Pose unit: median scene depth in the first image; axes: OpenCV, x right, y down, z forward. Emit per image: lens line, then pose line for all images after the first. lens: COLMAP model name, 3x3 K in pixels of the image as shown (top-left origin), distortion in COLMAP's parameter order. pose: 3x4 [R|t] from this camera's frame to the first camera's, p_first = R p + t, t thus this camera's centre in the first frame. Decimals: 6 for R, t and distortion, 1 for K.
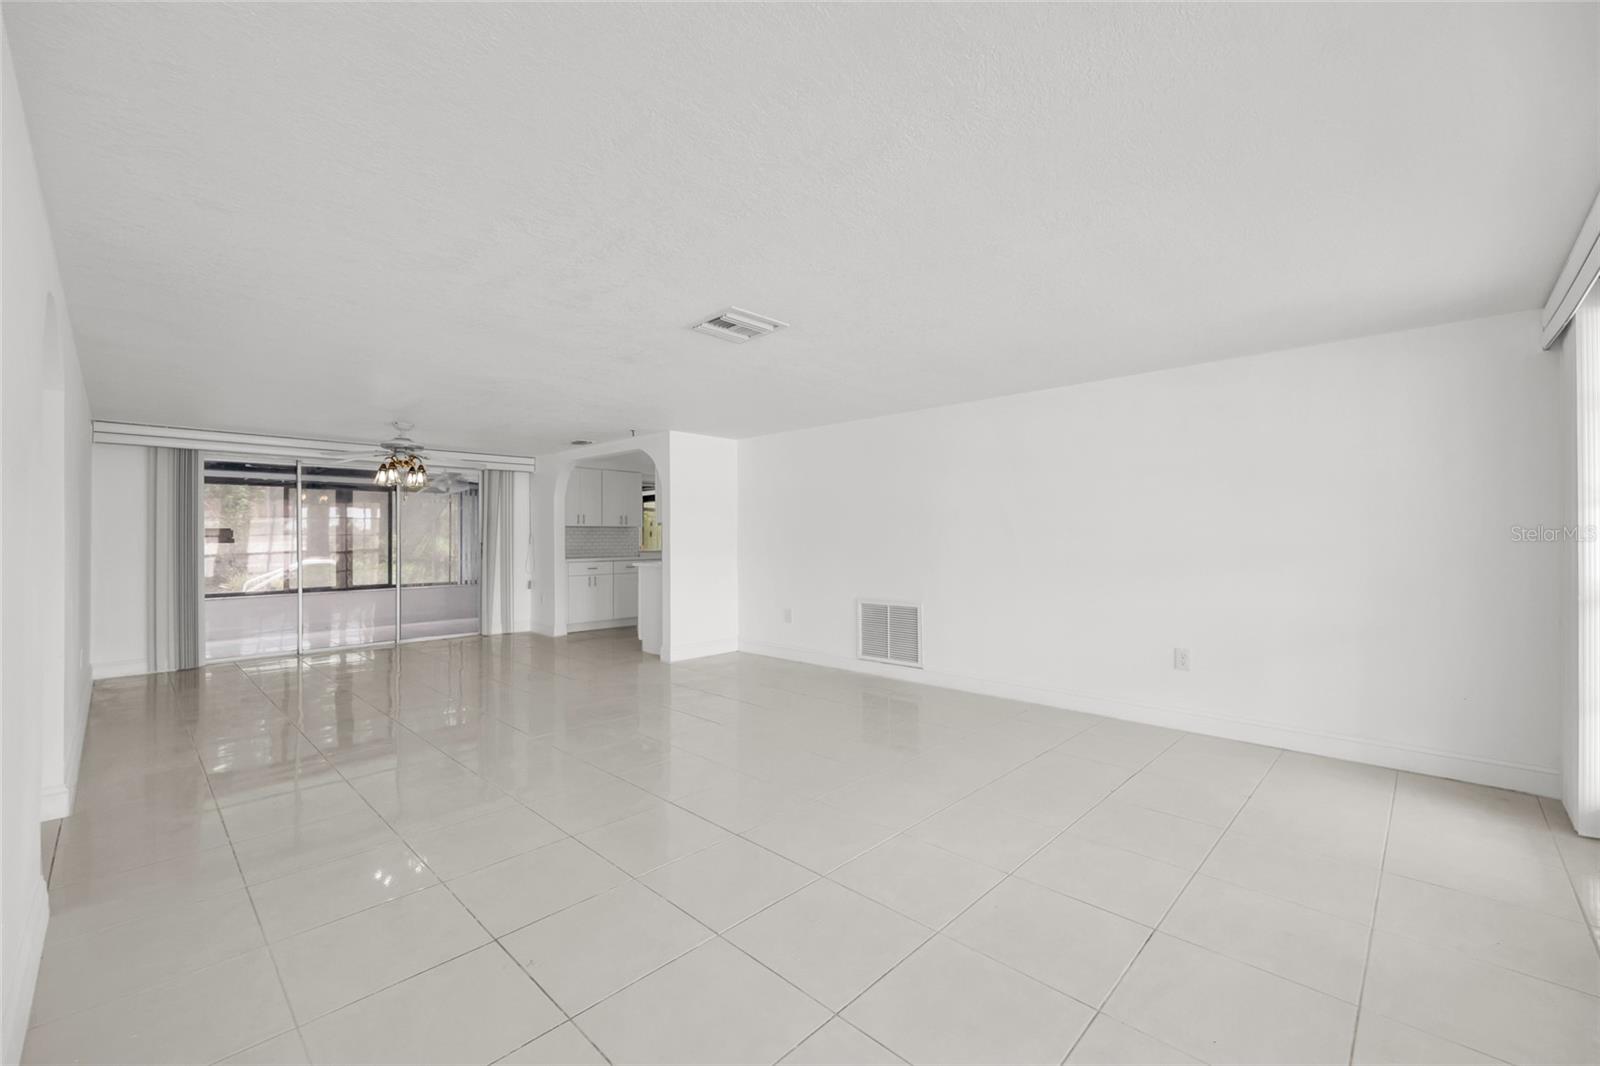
lens RADIAL K [[618.8, 0, 800.0], [0, 618.8, 533.0], [0, 0, 1]] dist [-0.000753, -0.000027]
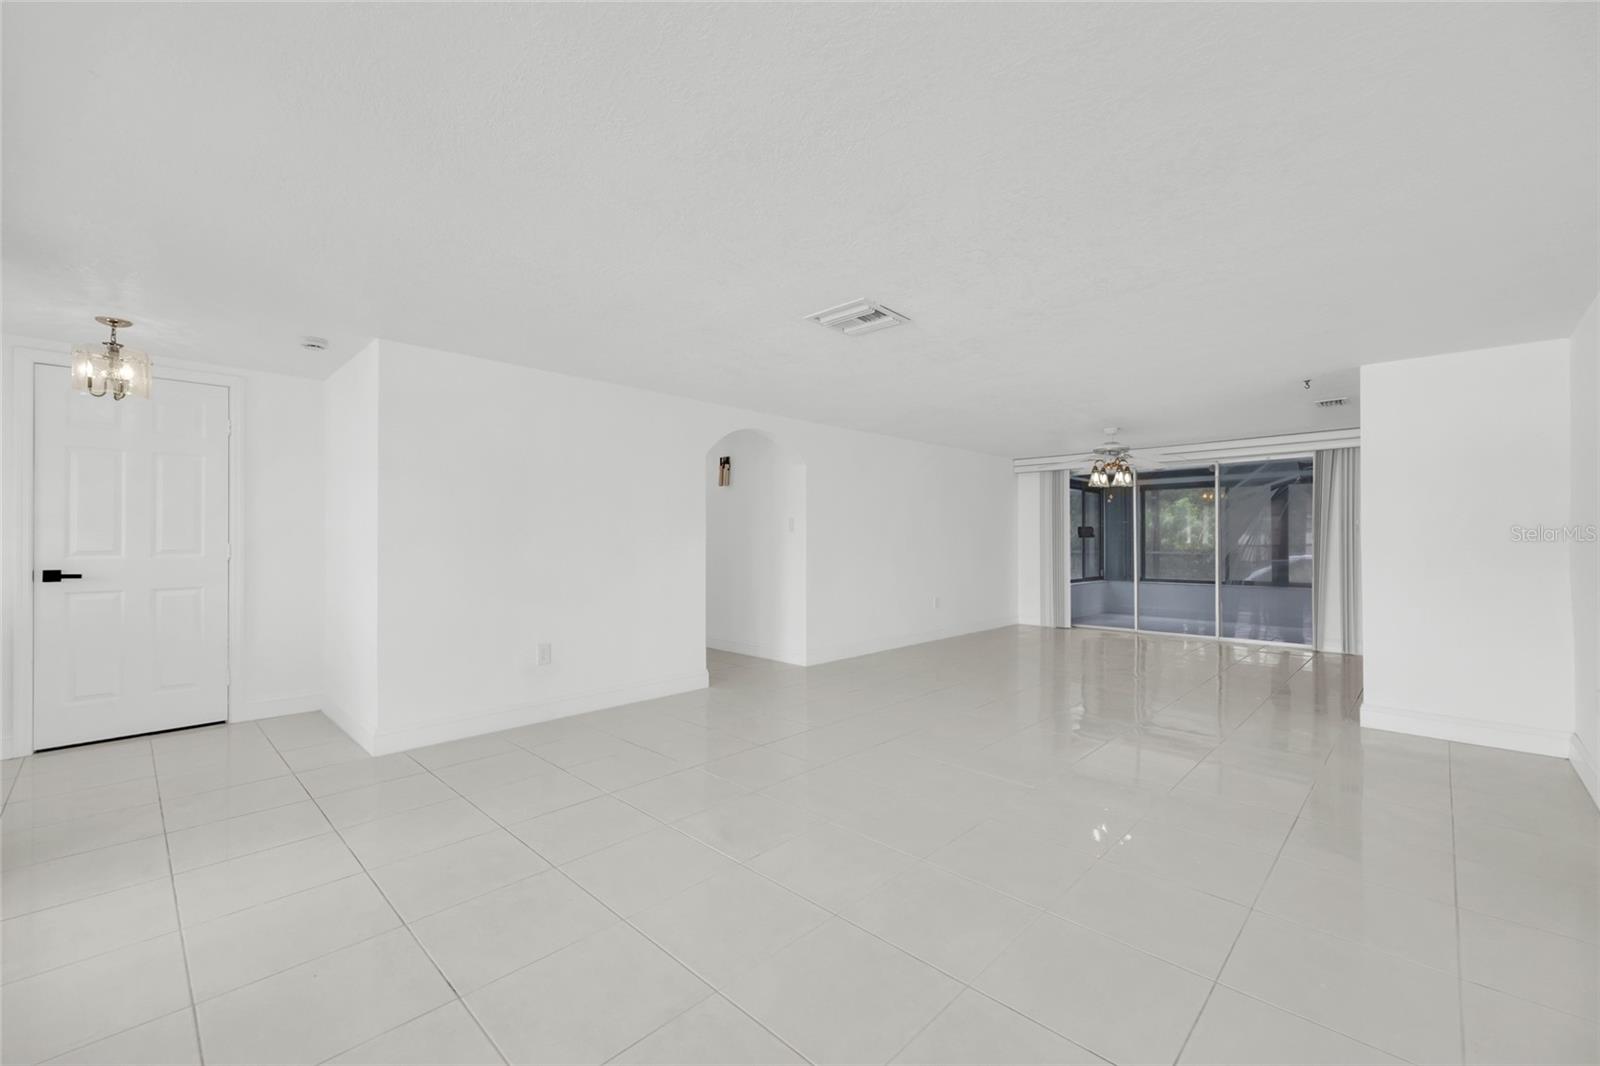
lens RADIAL K [[618.8, 0, 800.0], [0, 618.8, 533.0], [0, 0, 1]] dist [-0.000753, -0.000027]
pose [[0.038157, 0.000510, -0.999272, 0.394689], [0.007572, 0.999971, 0.000800, 0.000838], [0.999243, -0.007597, 0.038152, 0.377536]]
